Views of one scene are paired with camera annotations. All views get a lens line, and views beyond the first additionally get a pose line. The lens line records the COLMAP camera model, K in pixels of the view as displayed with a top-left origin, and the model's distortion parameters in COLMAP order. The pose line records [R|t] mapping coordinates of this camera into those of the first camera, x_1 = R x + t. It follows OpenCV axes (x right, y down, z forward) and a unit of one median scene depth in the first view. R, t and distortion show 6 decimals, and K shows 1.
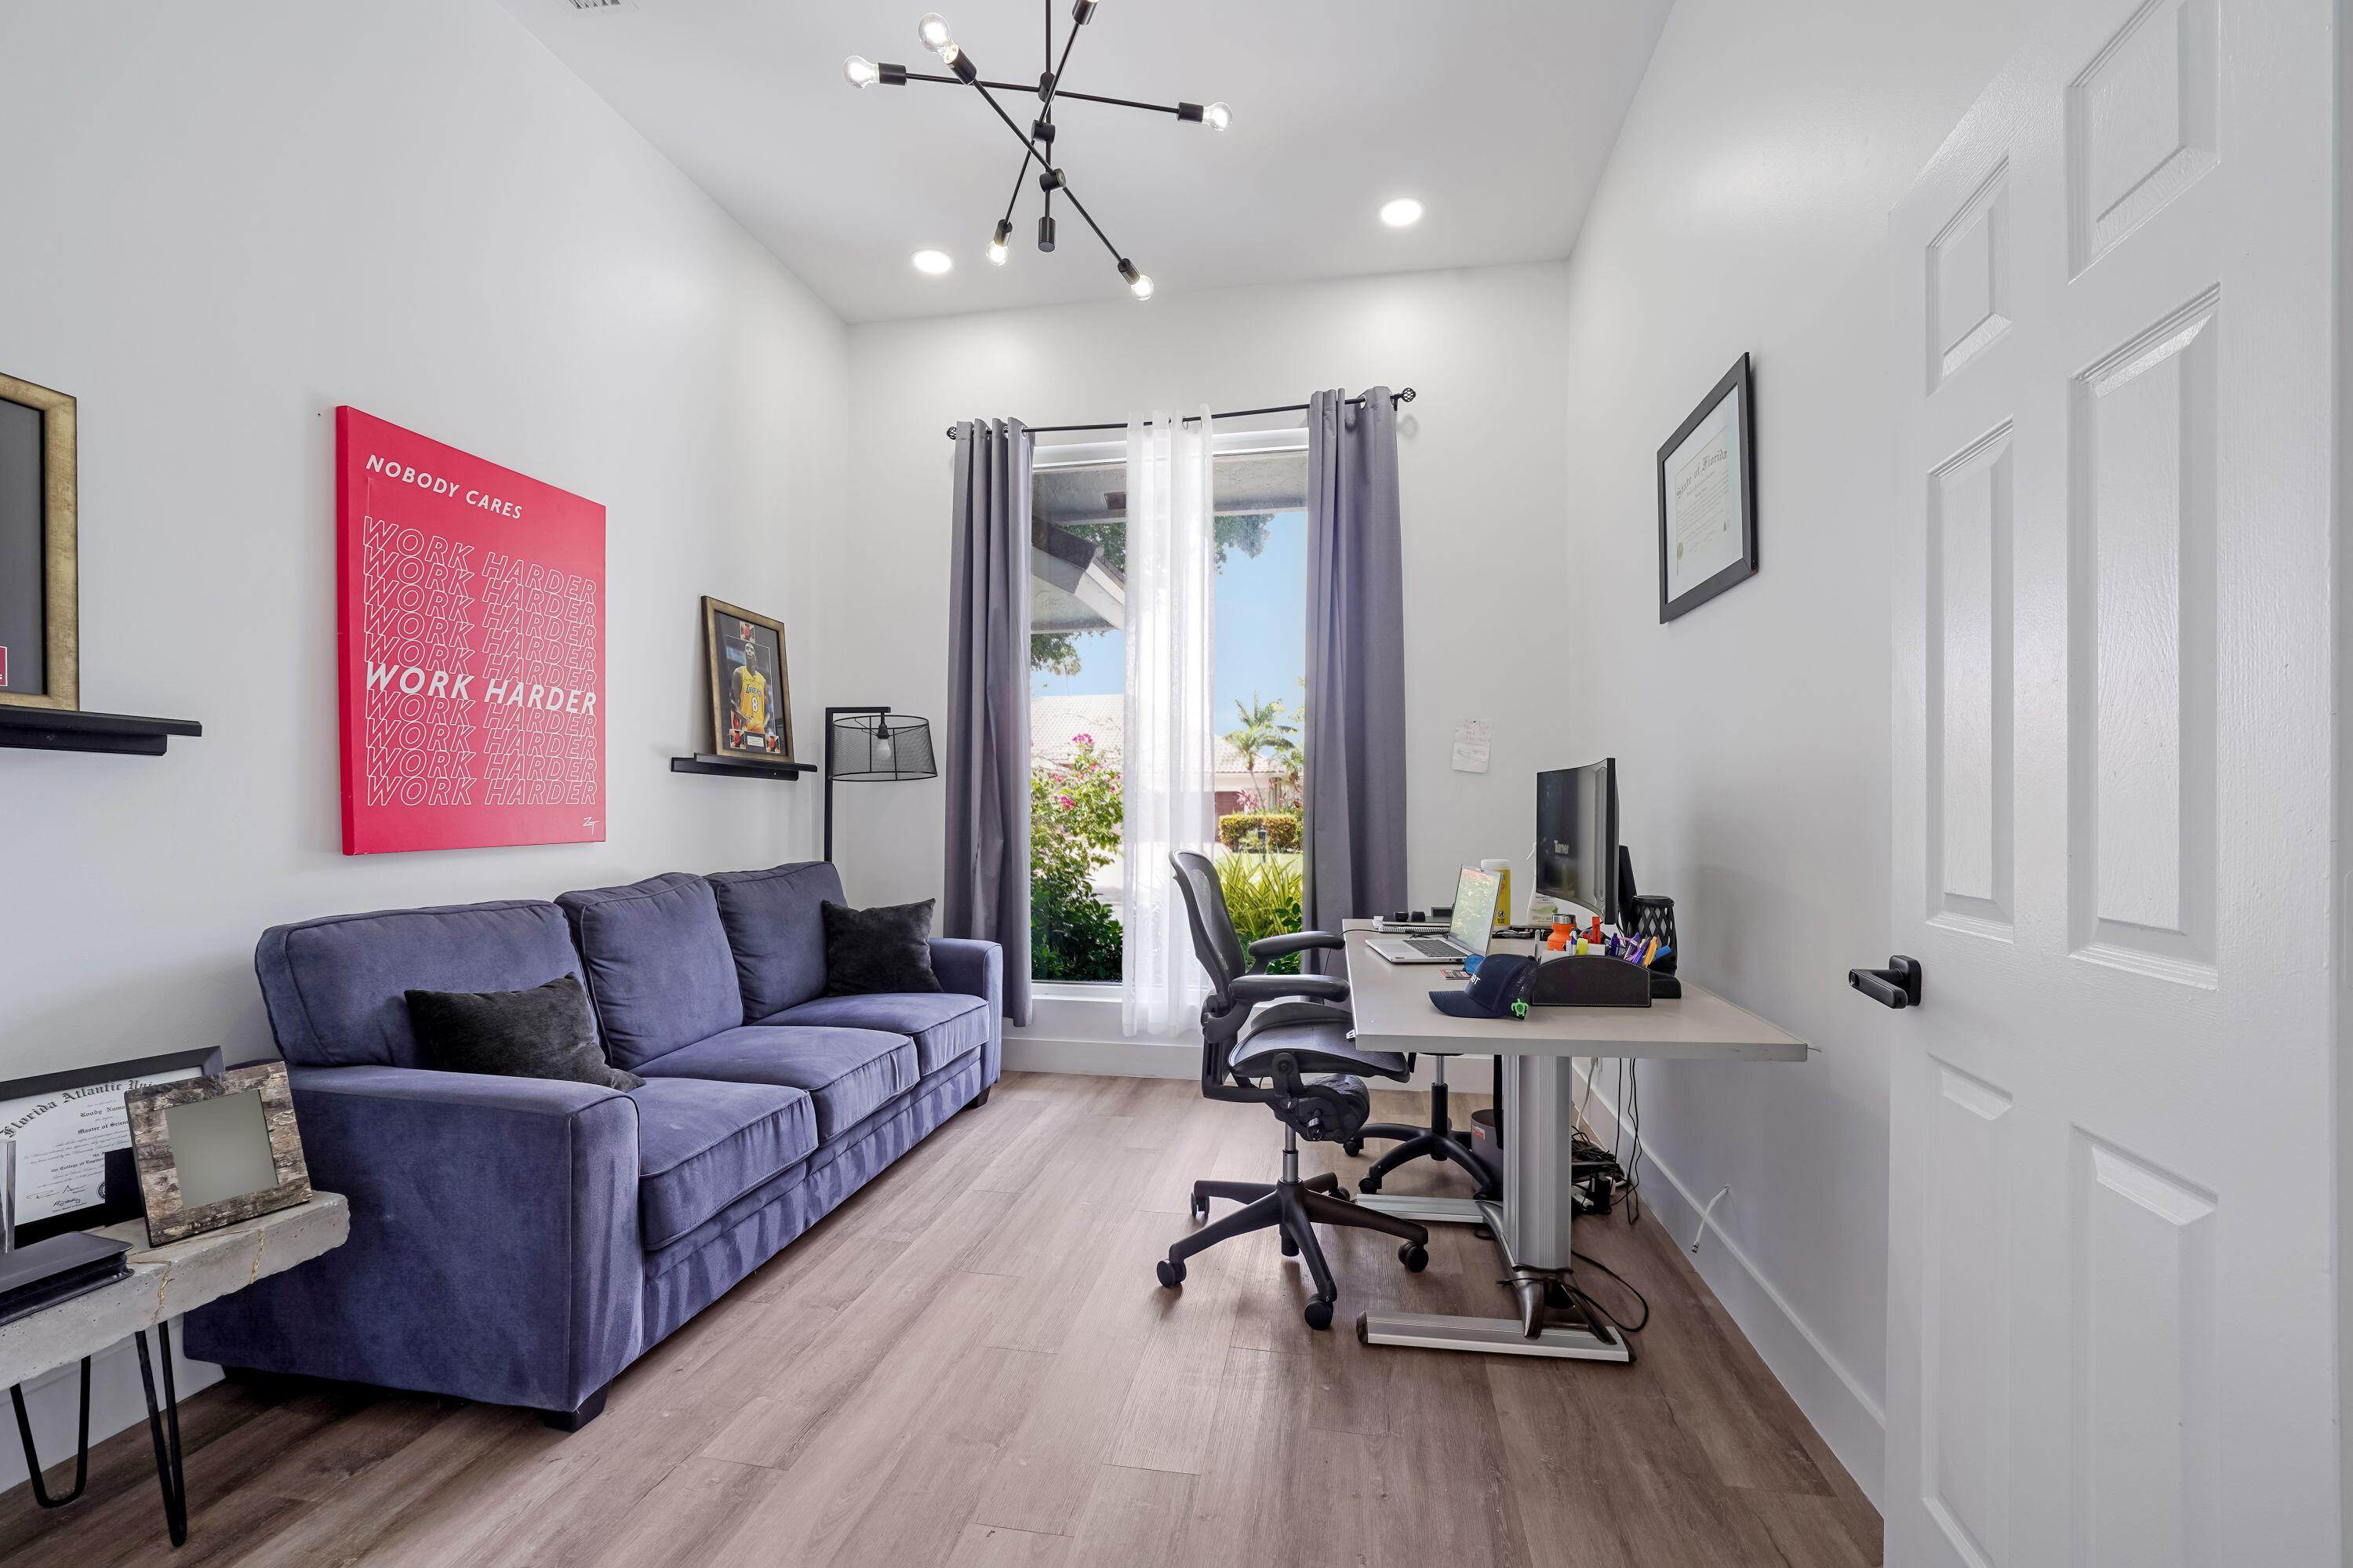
lens RADIAL K [[996.3, 0, 1185.6], [0, 996.3, 797.1], [0, 0, 1]] dist [-0.003449, 0.001860]
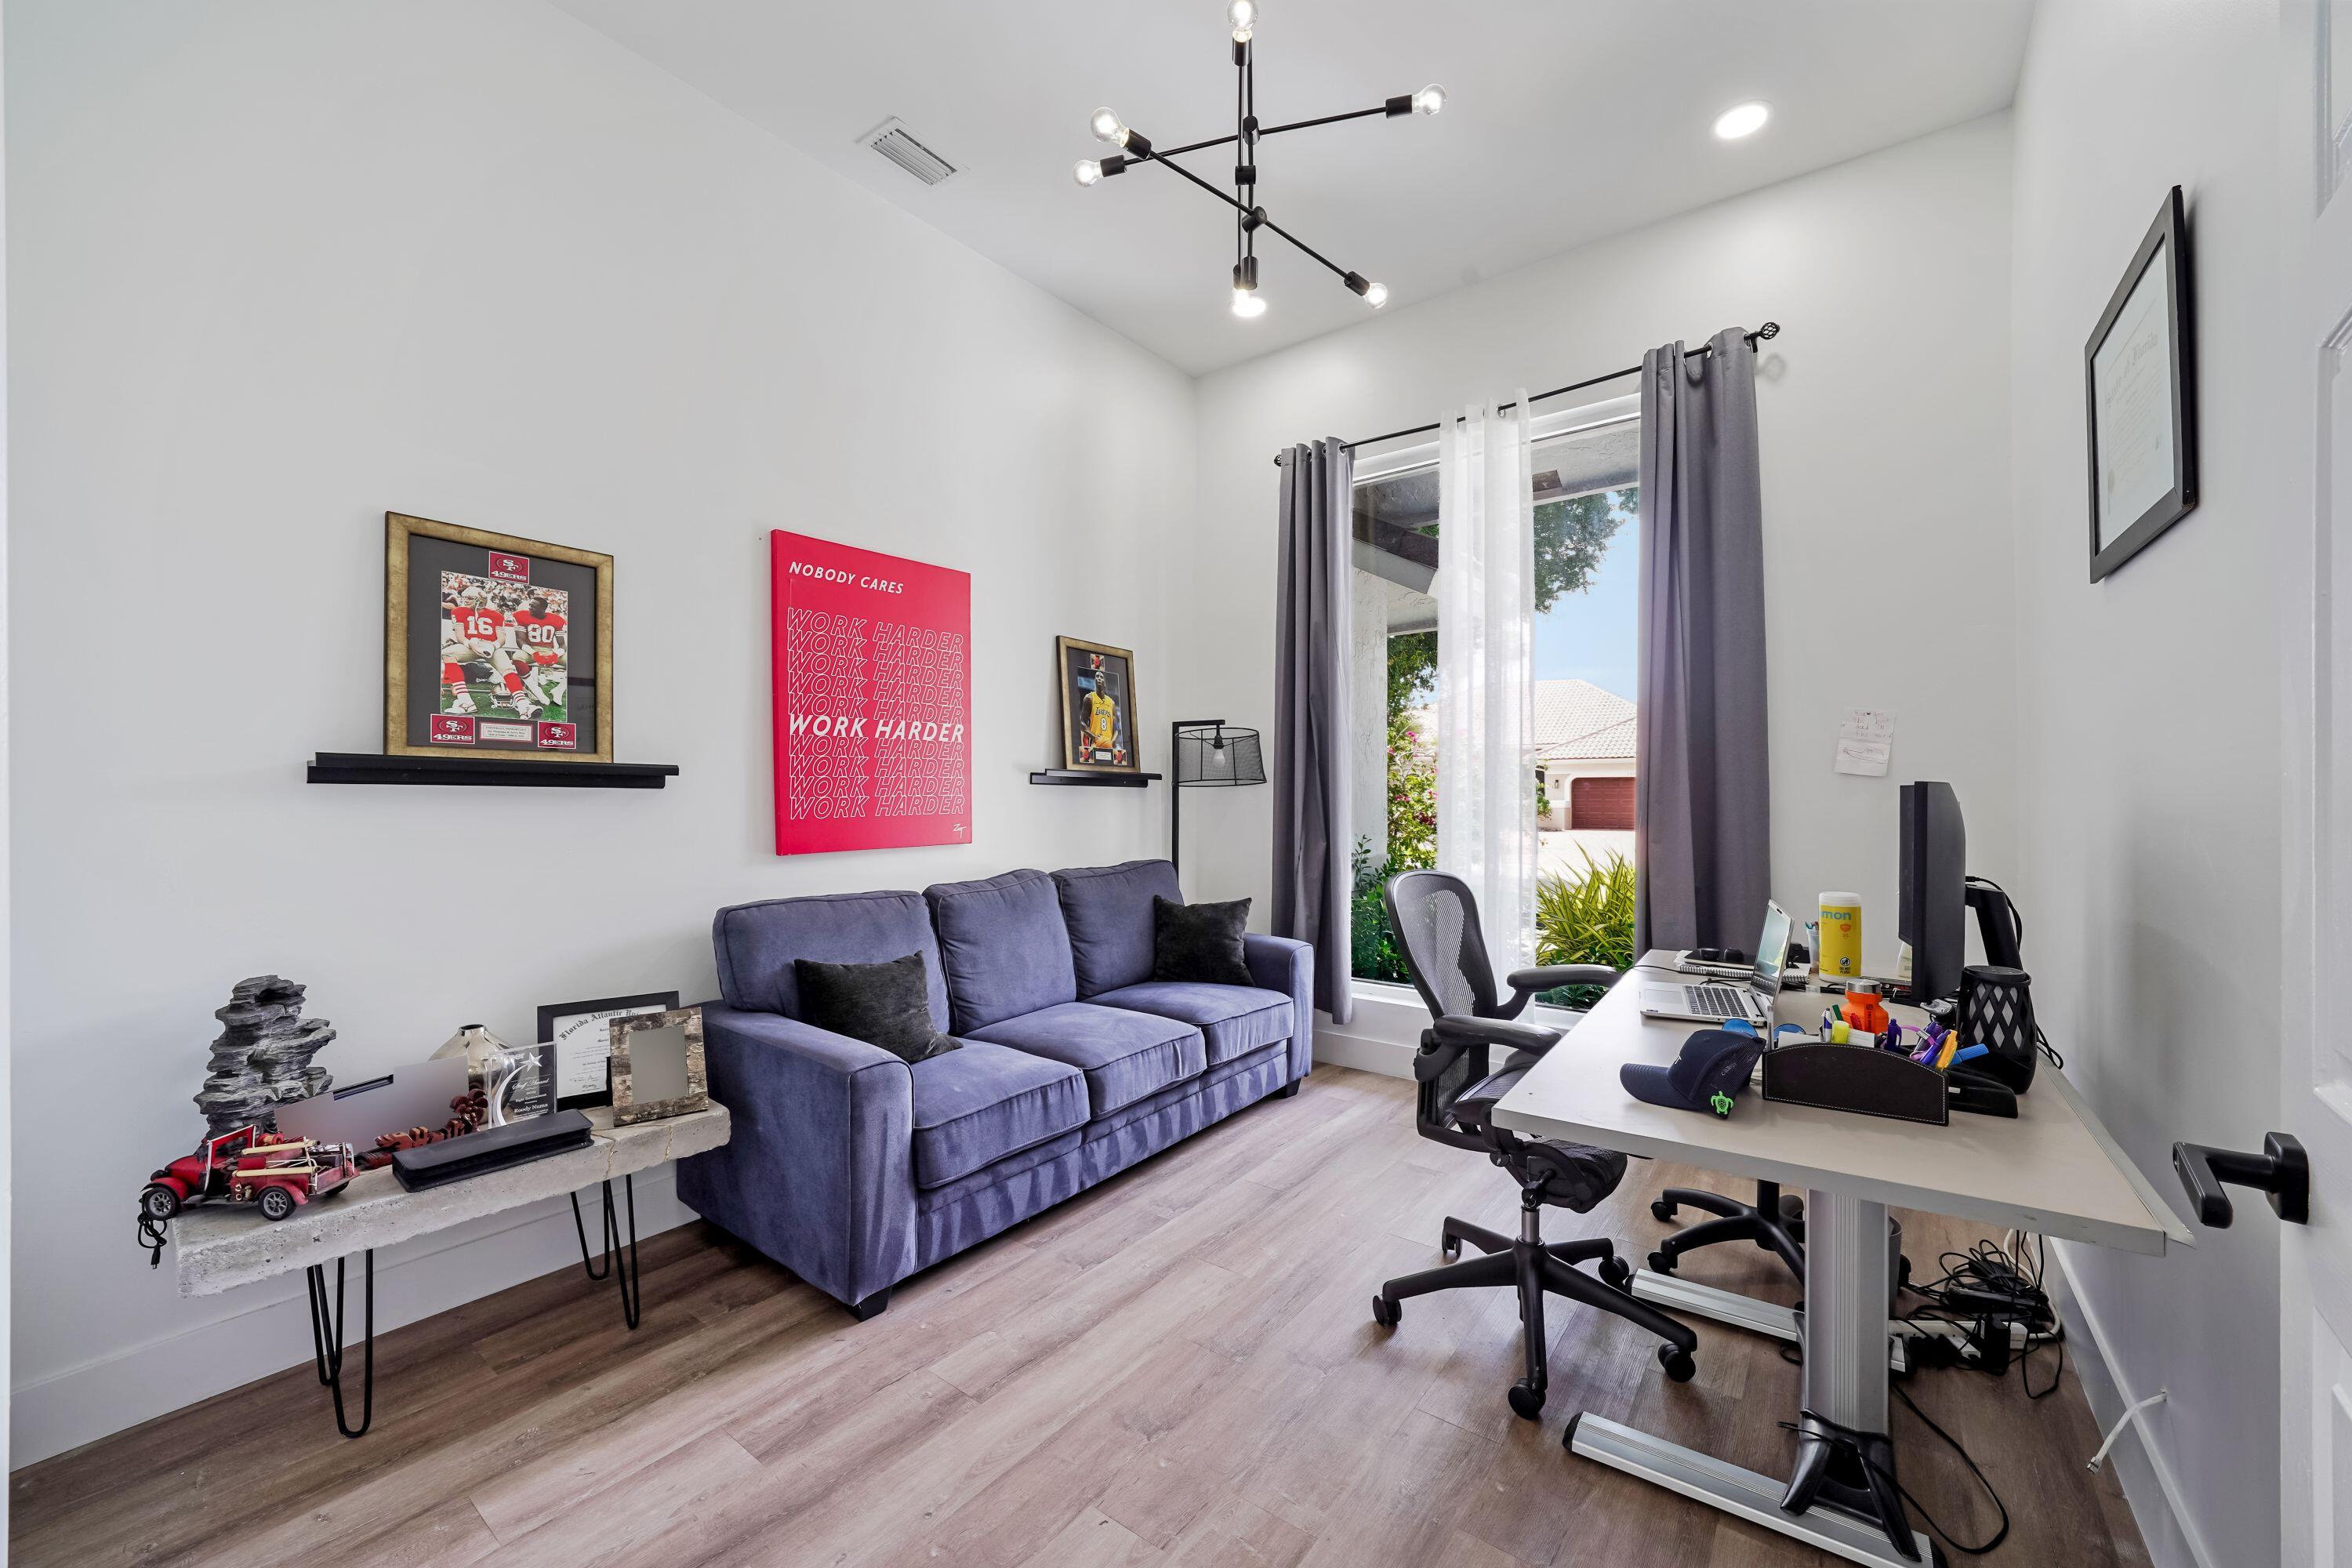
lens RADIAL K [[934.5, 0, 1162.1], [0, 934.5, 784.9], [0, 0, 1]] dist [-0.010419, 0.001715]
pose [[0.885013, -0.004550, -0.465545, 0.214813], [0.005899, 0.999982, 0.001441, -0.035832], [0.465530, -0.004022, 0.885023, 0.097119]]
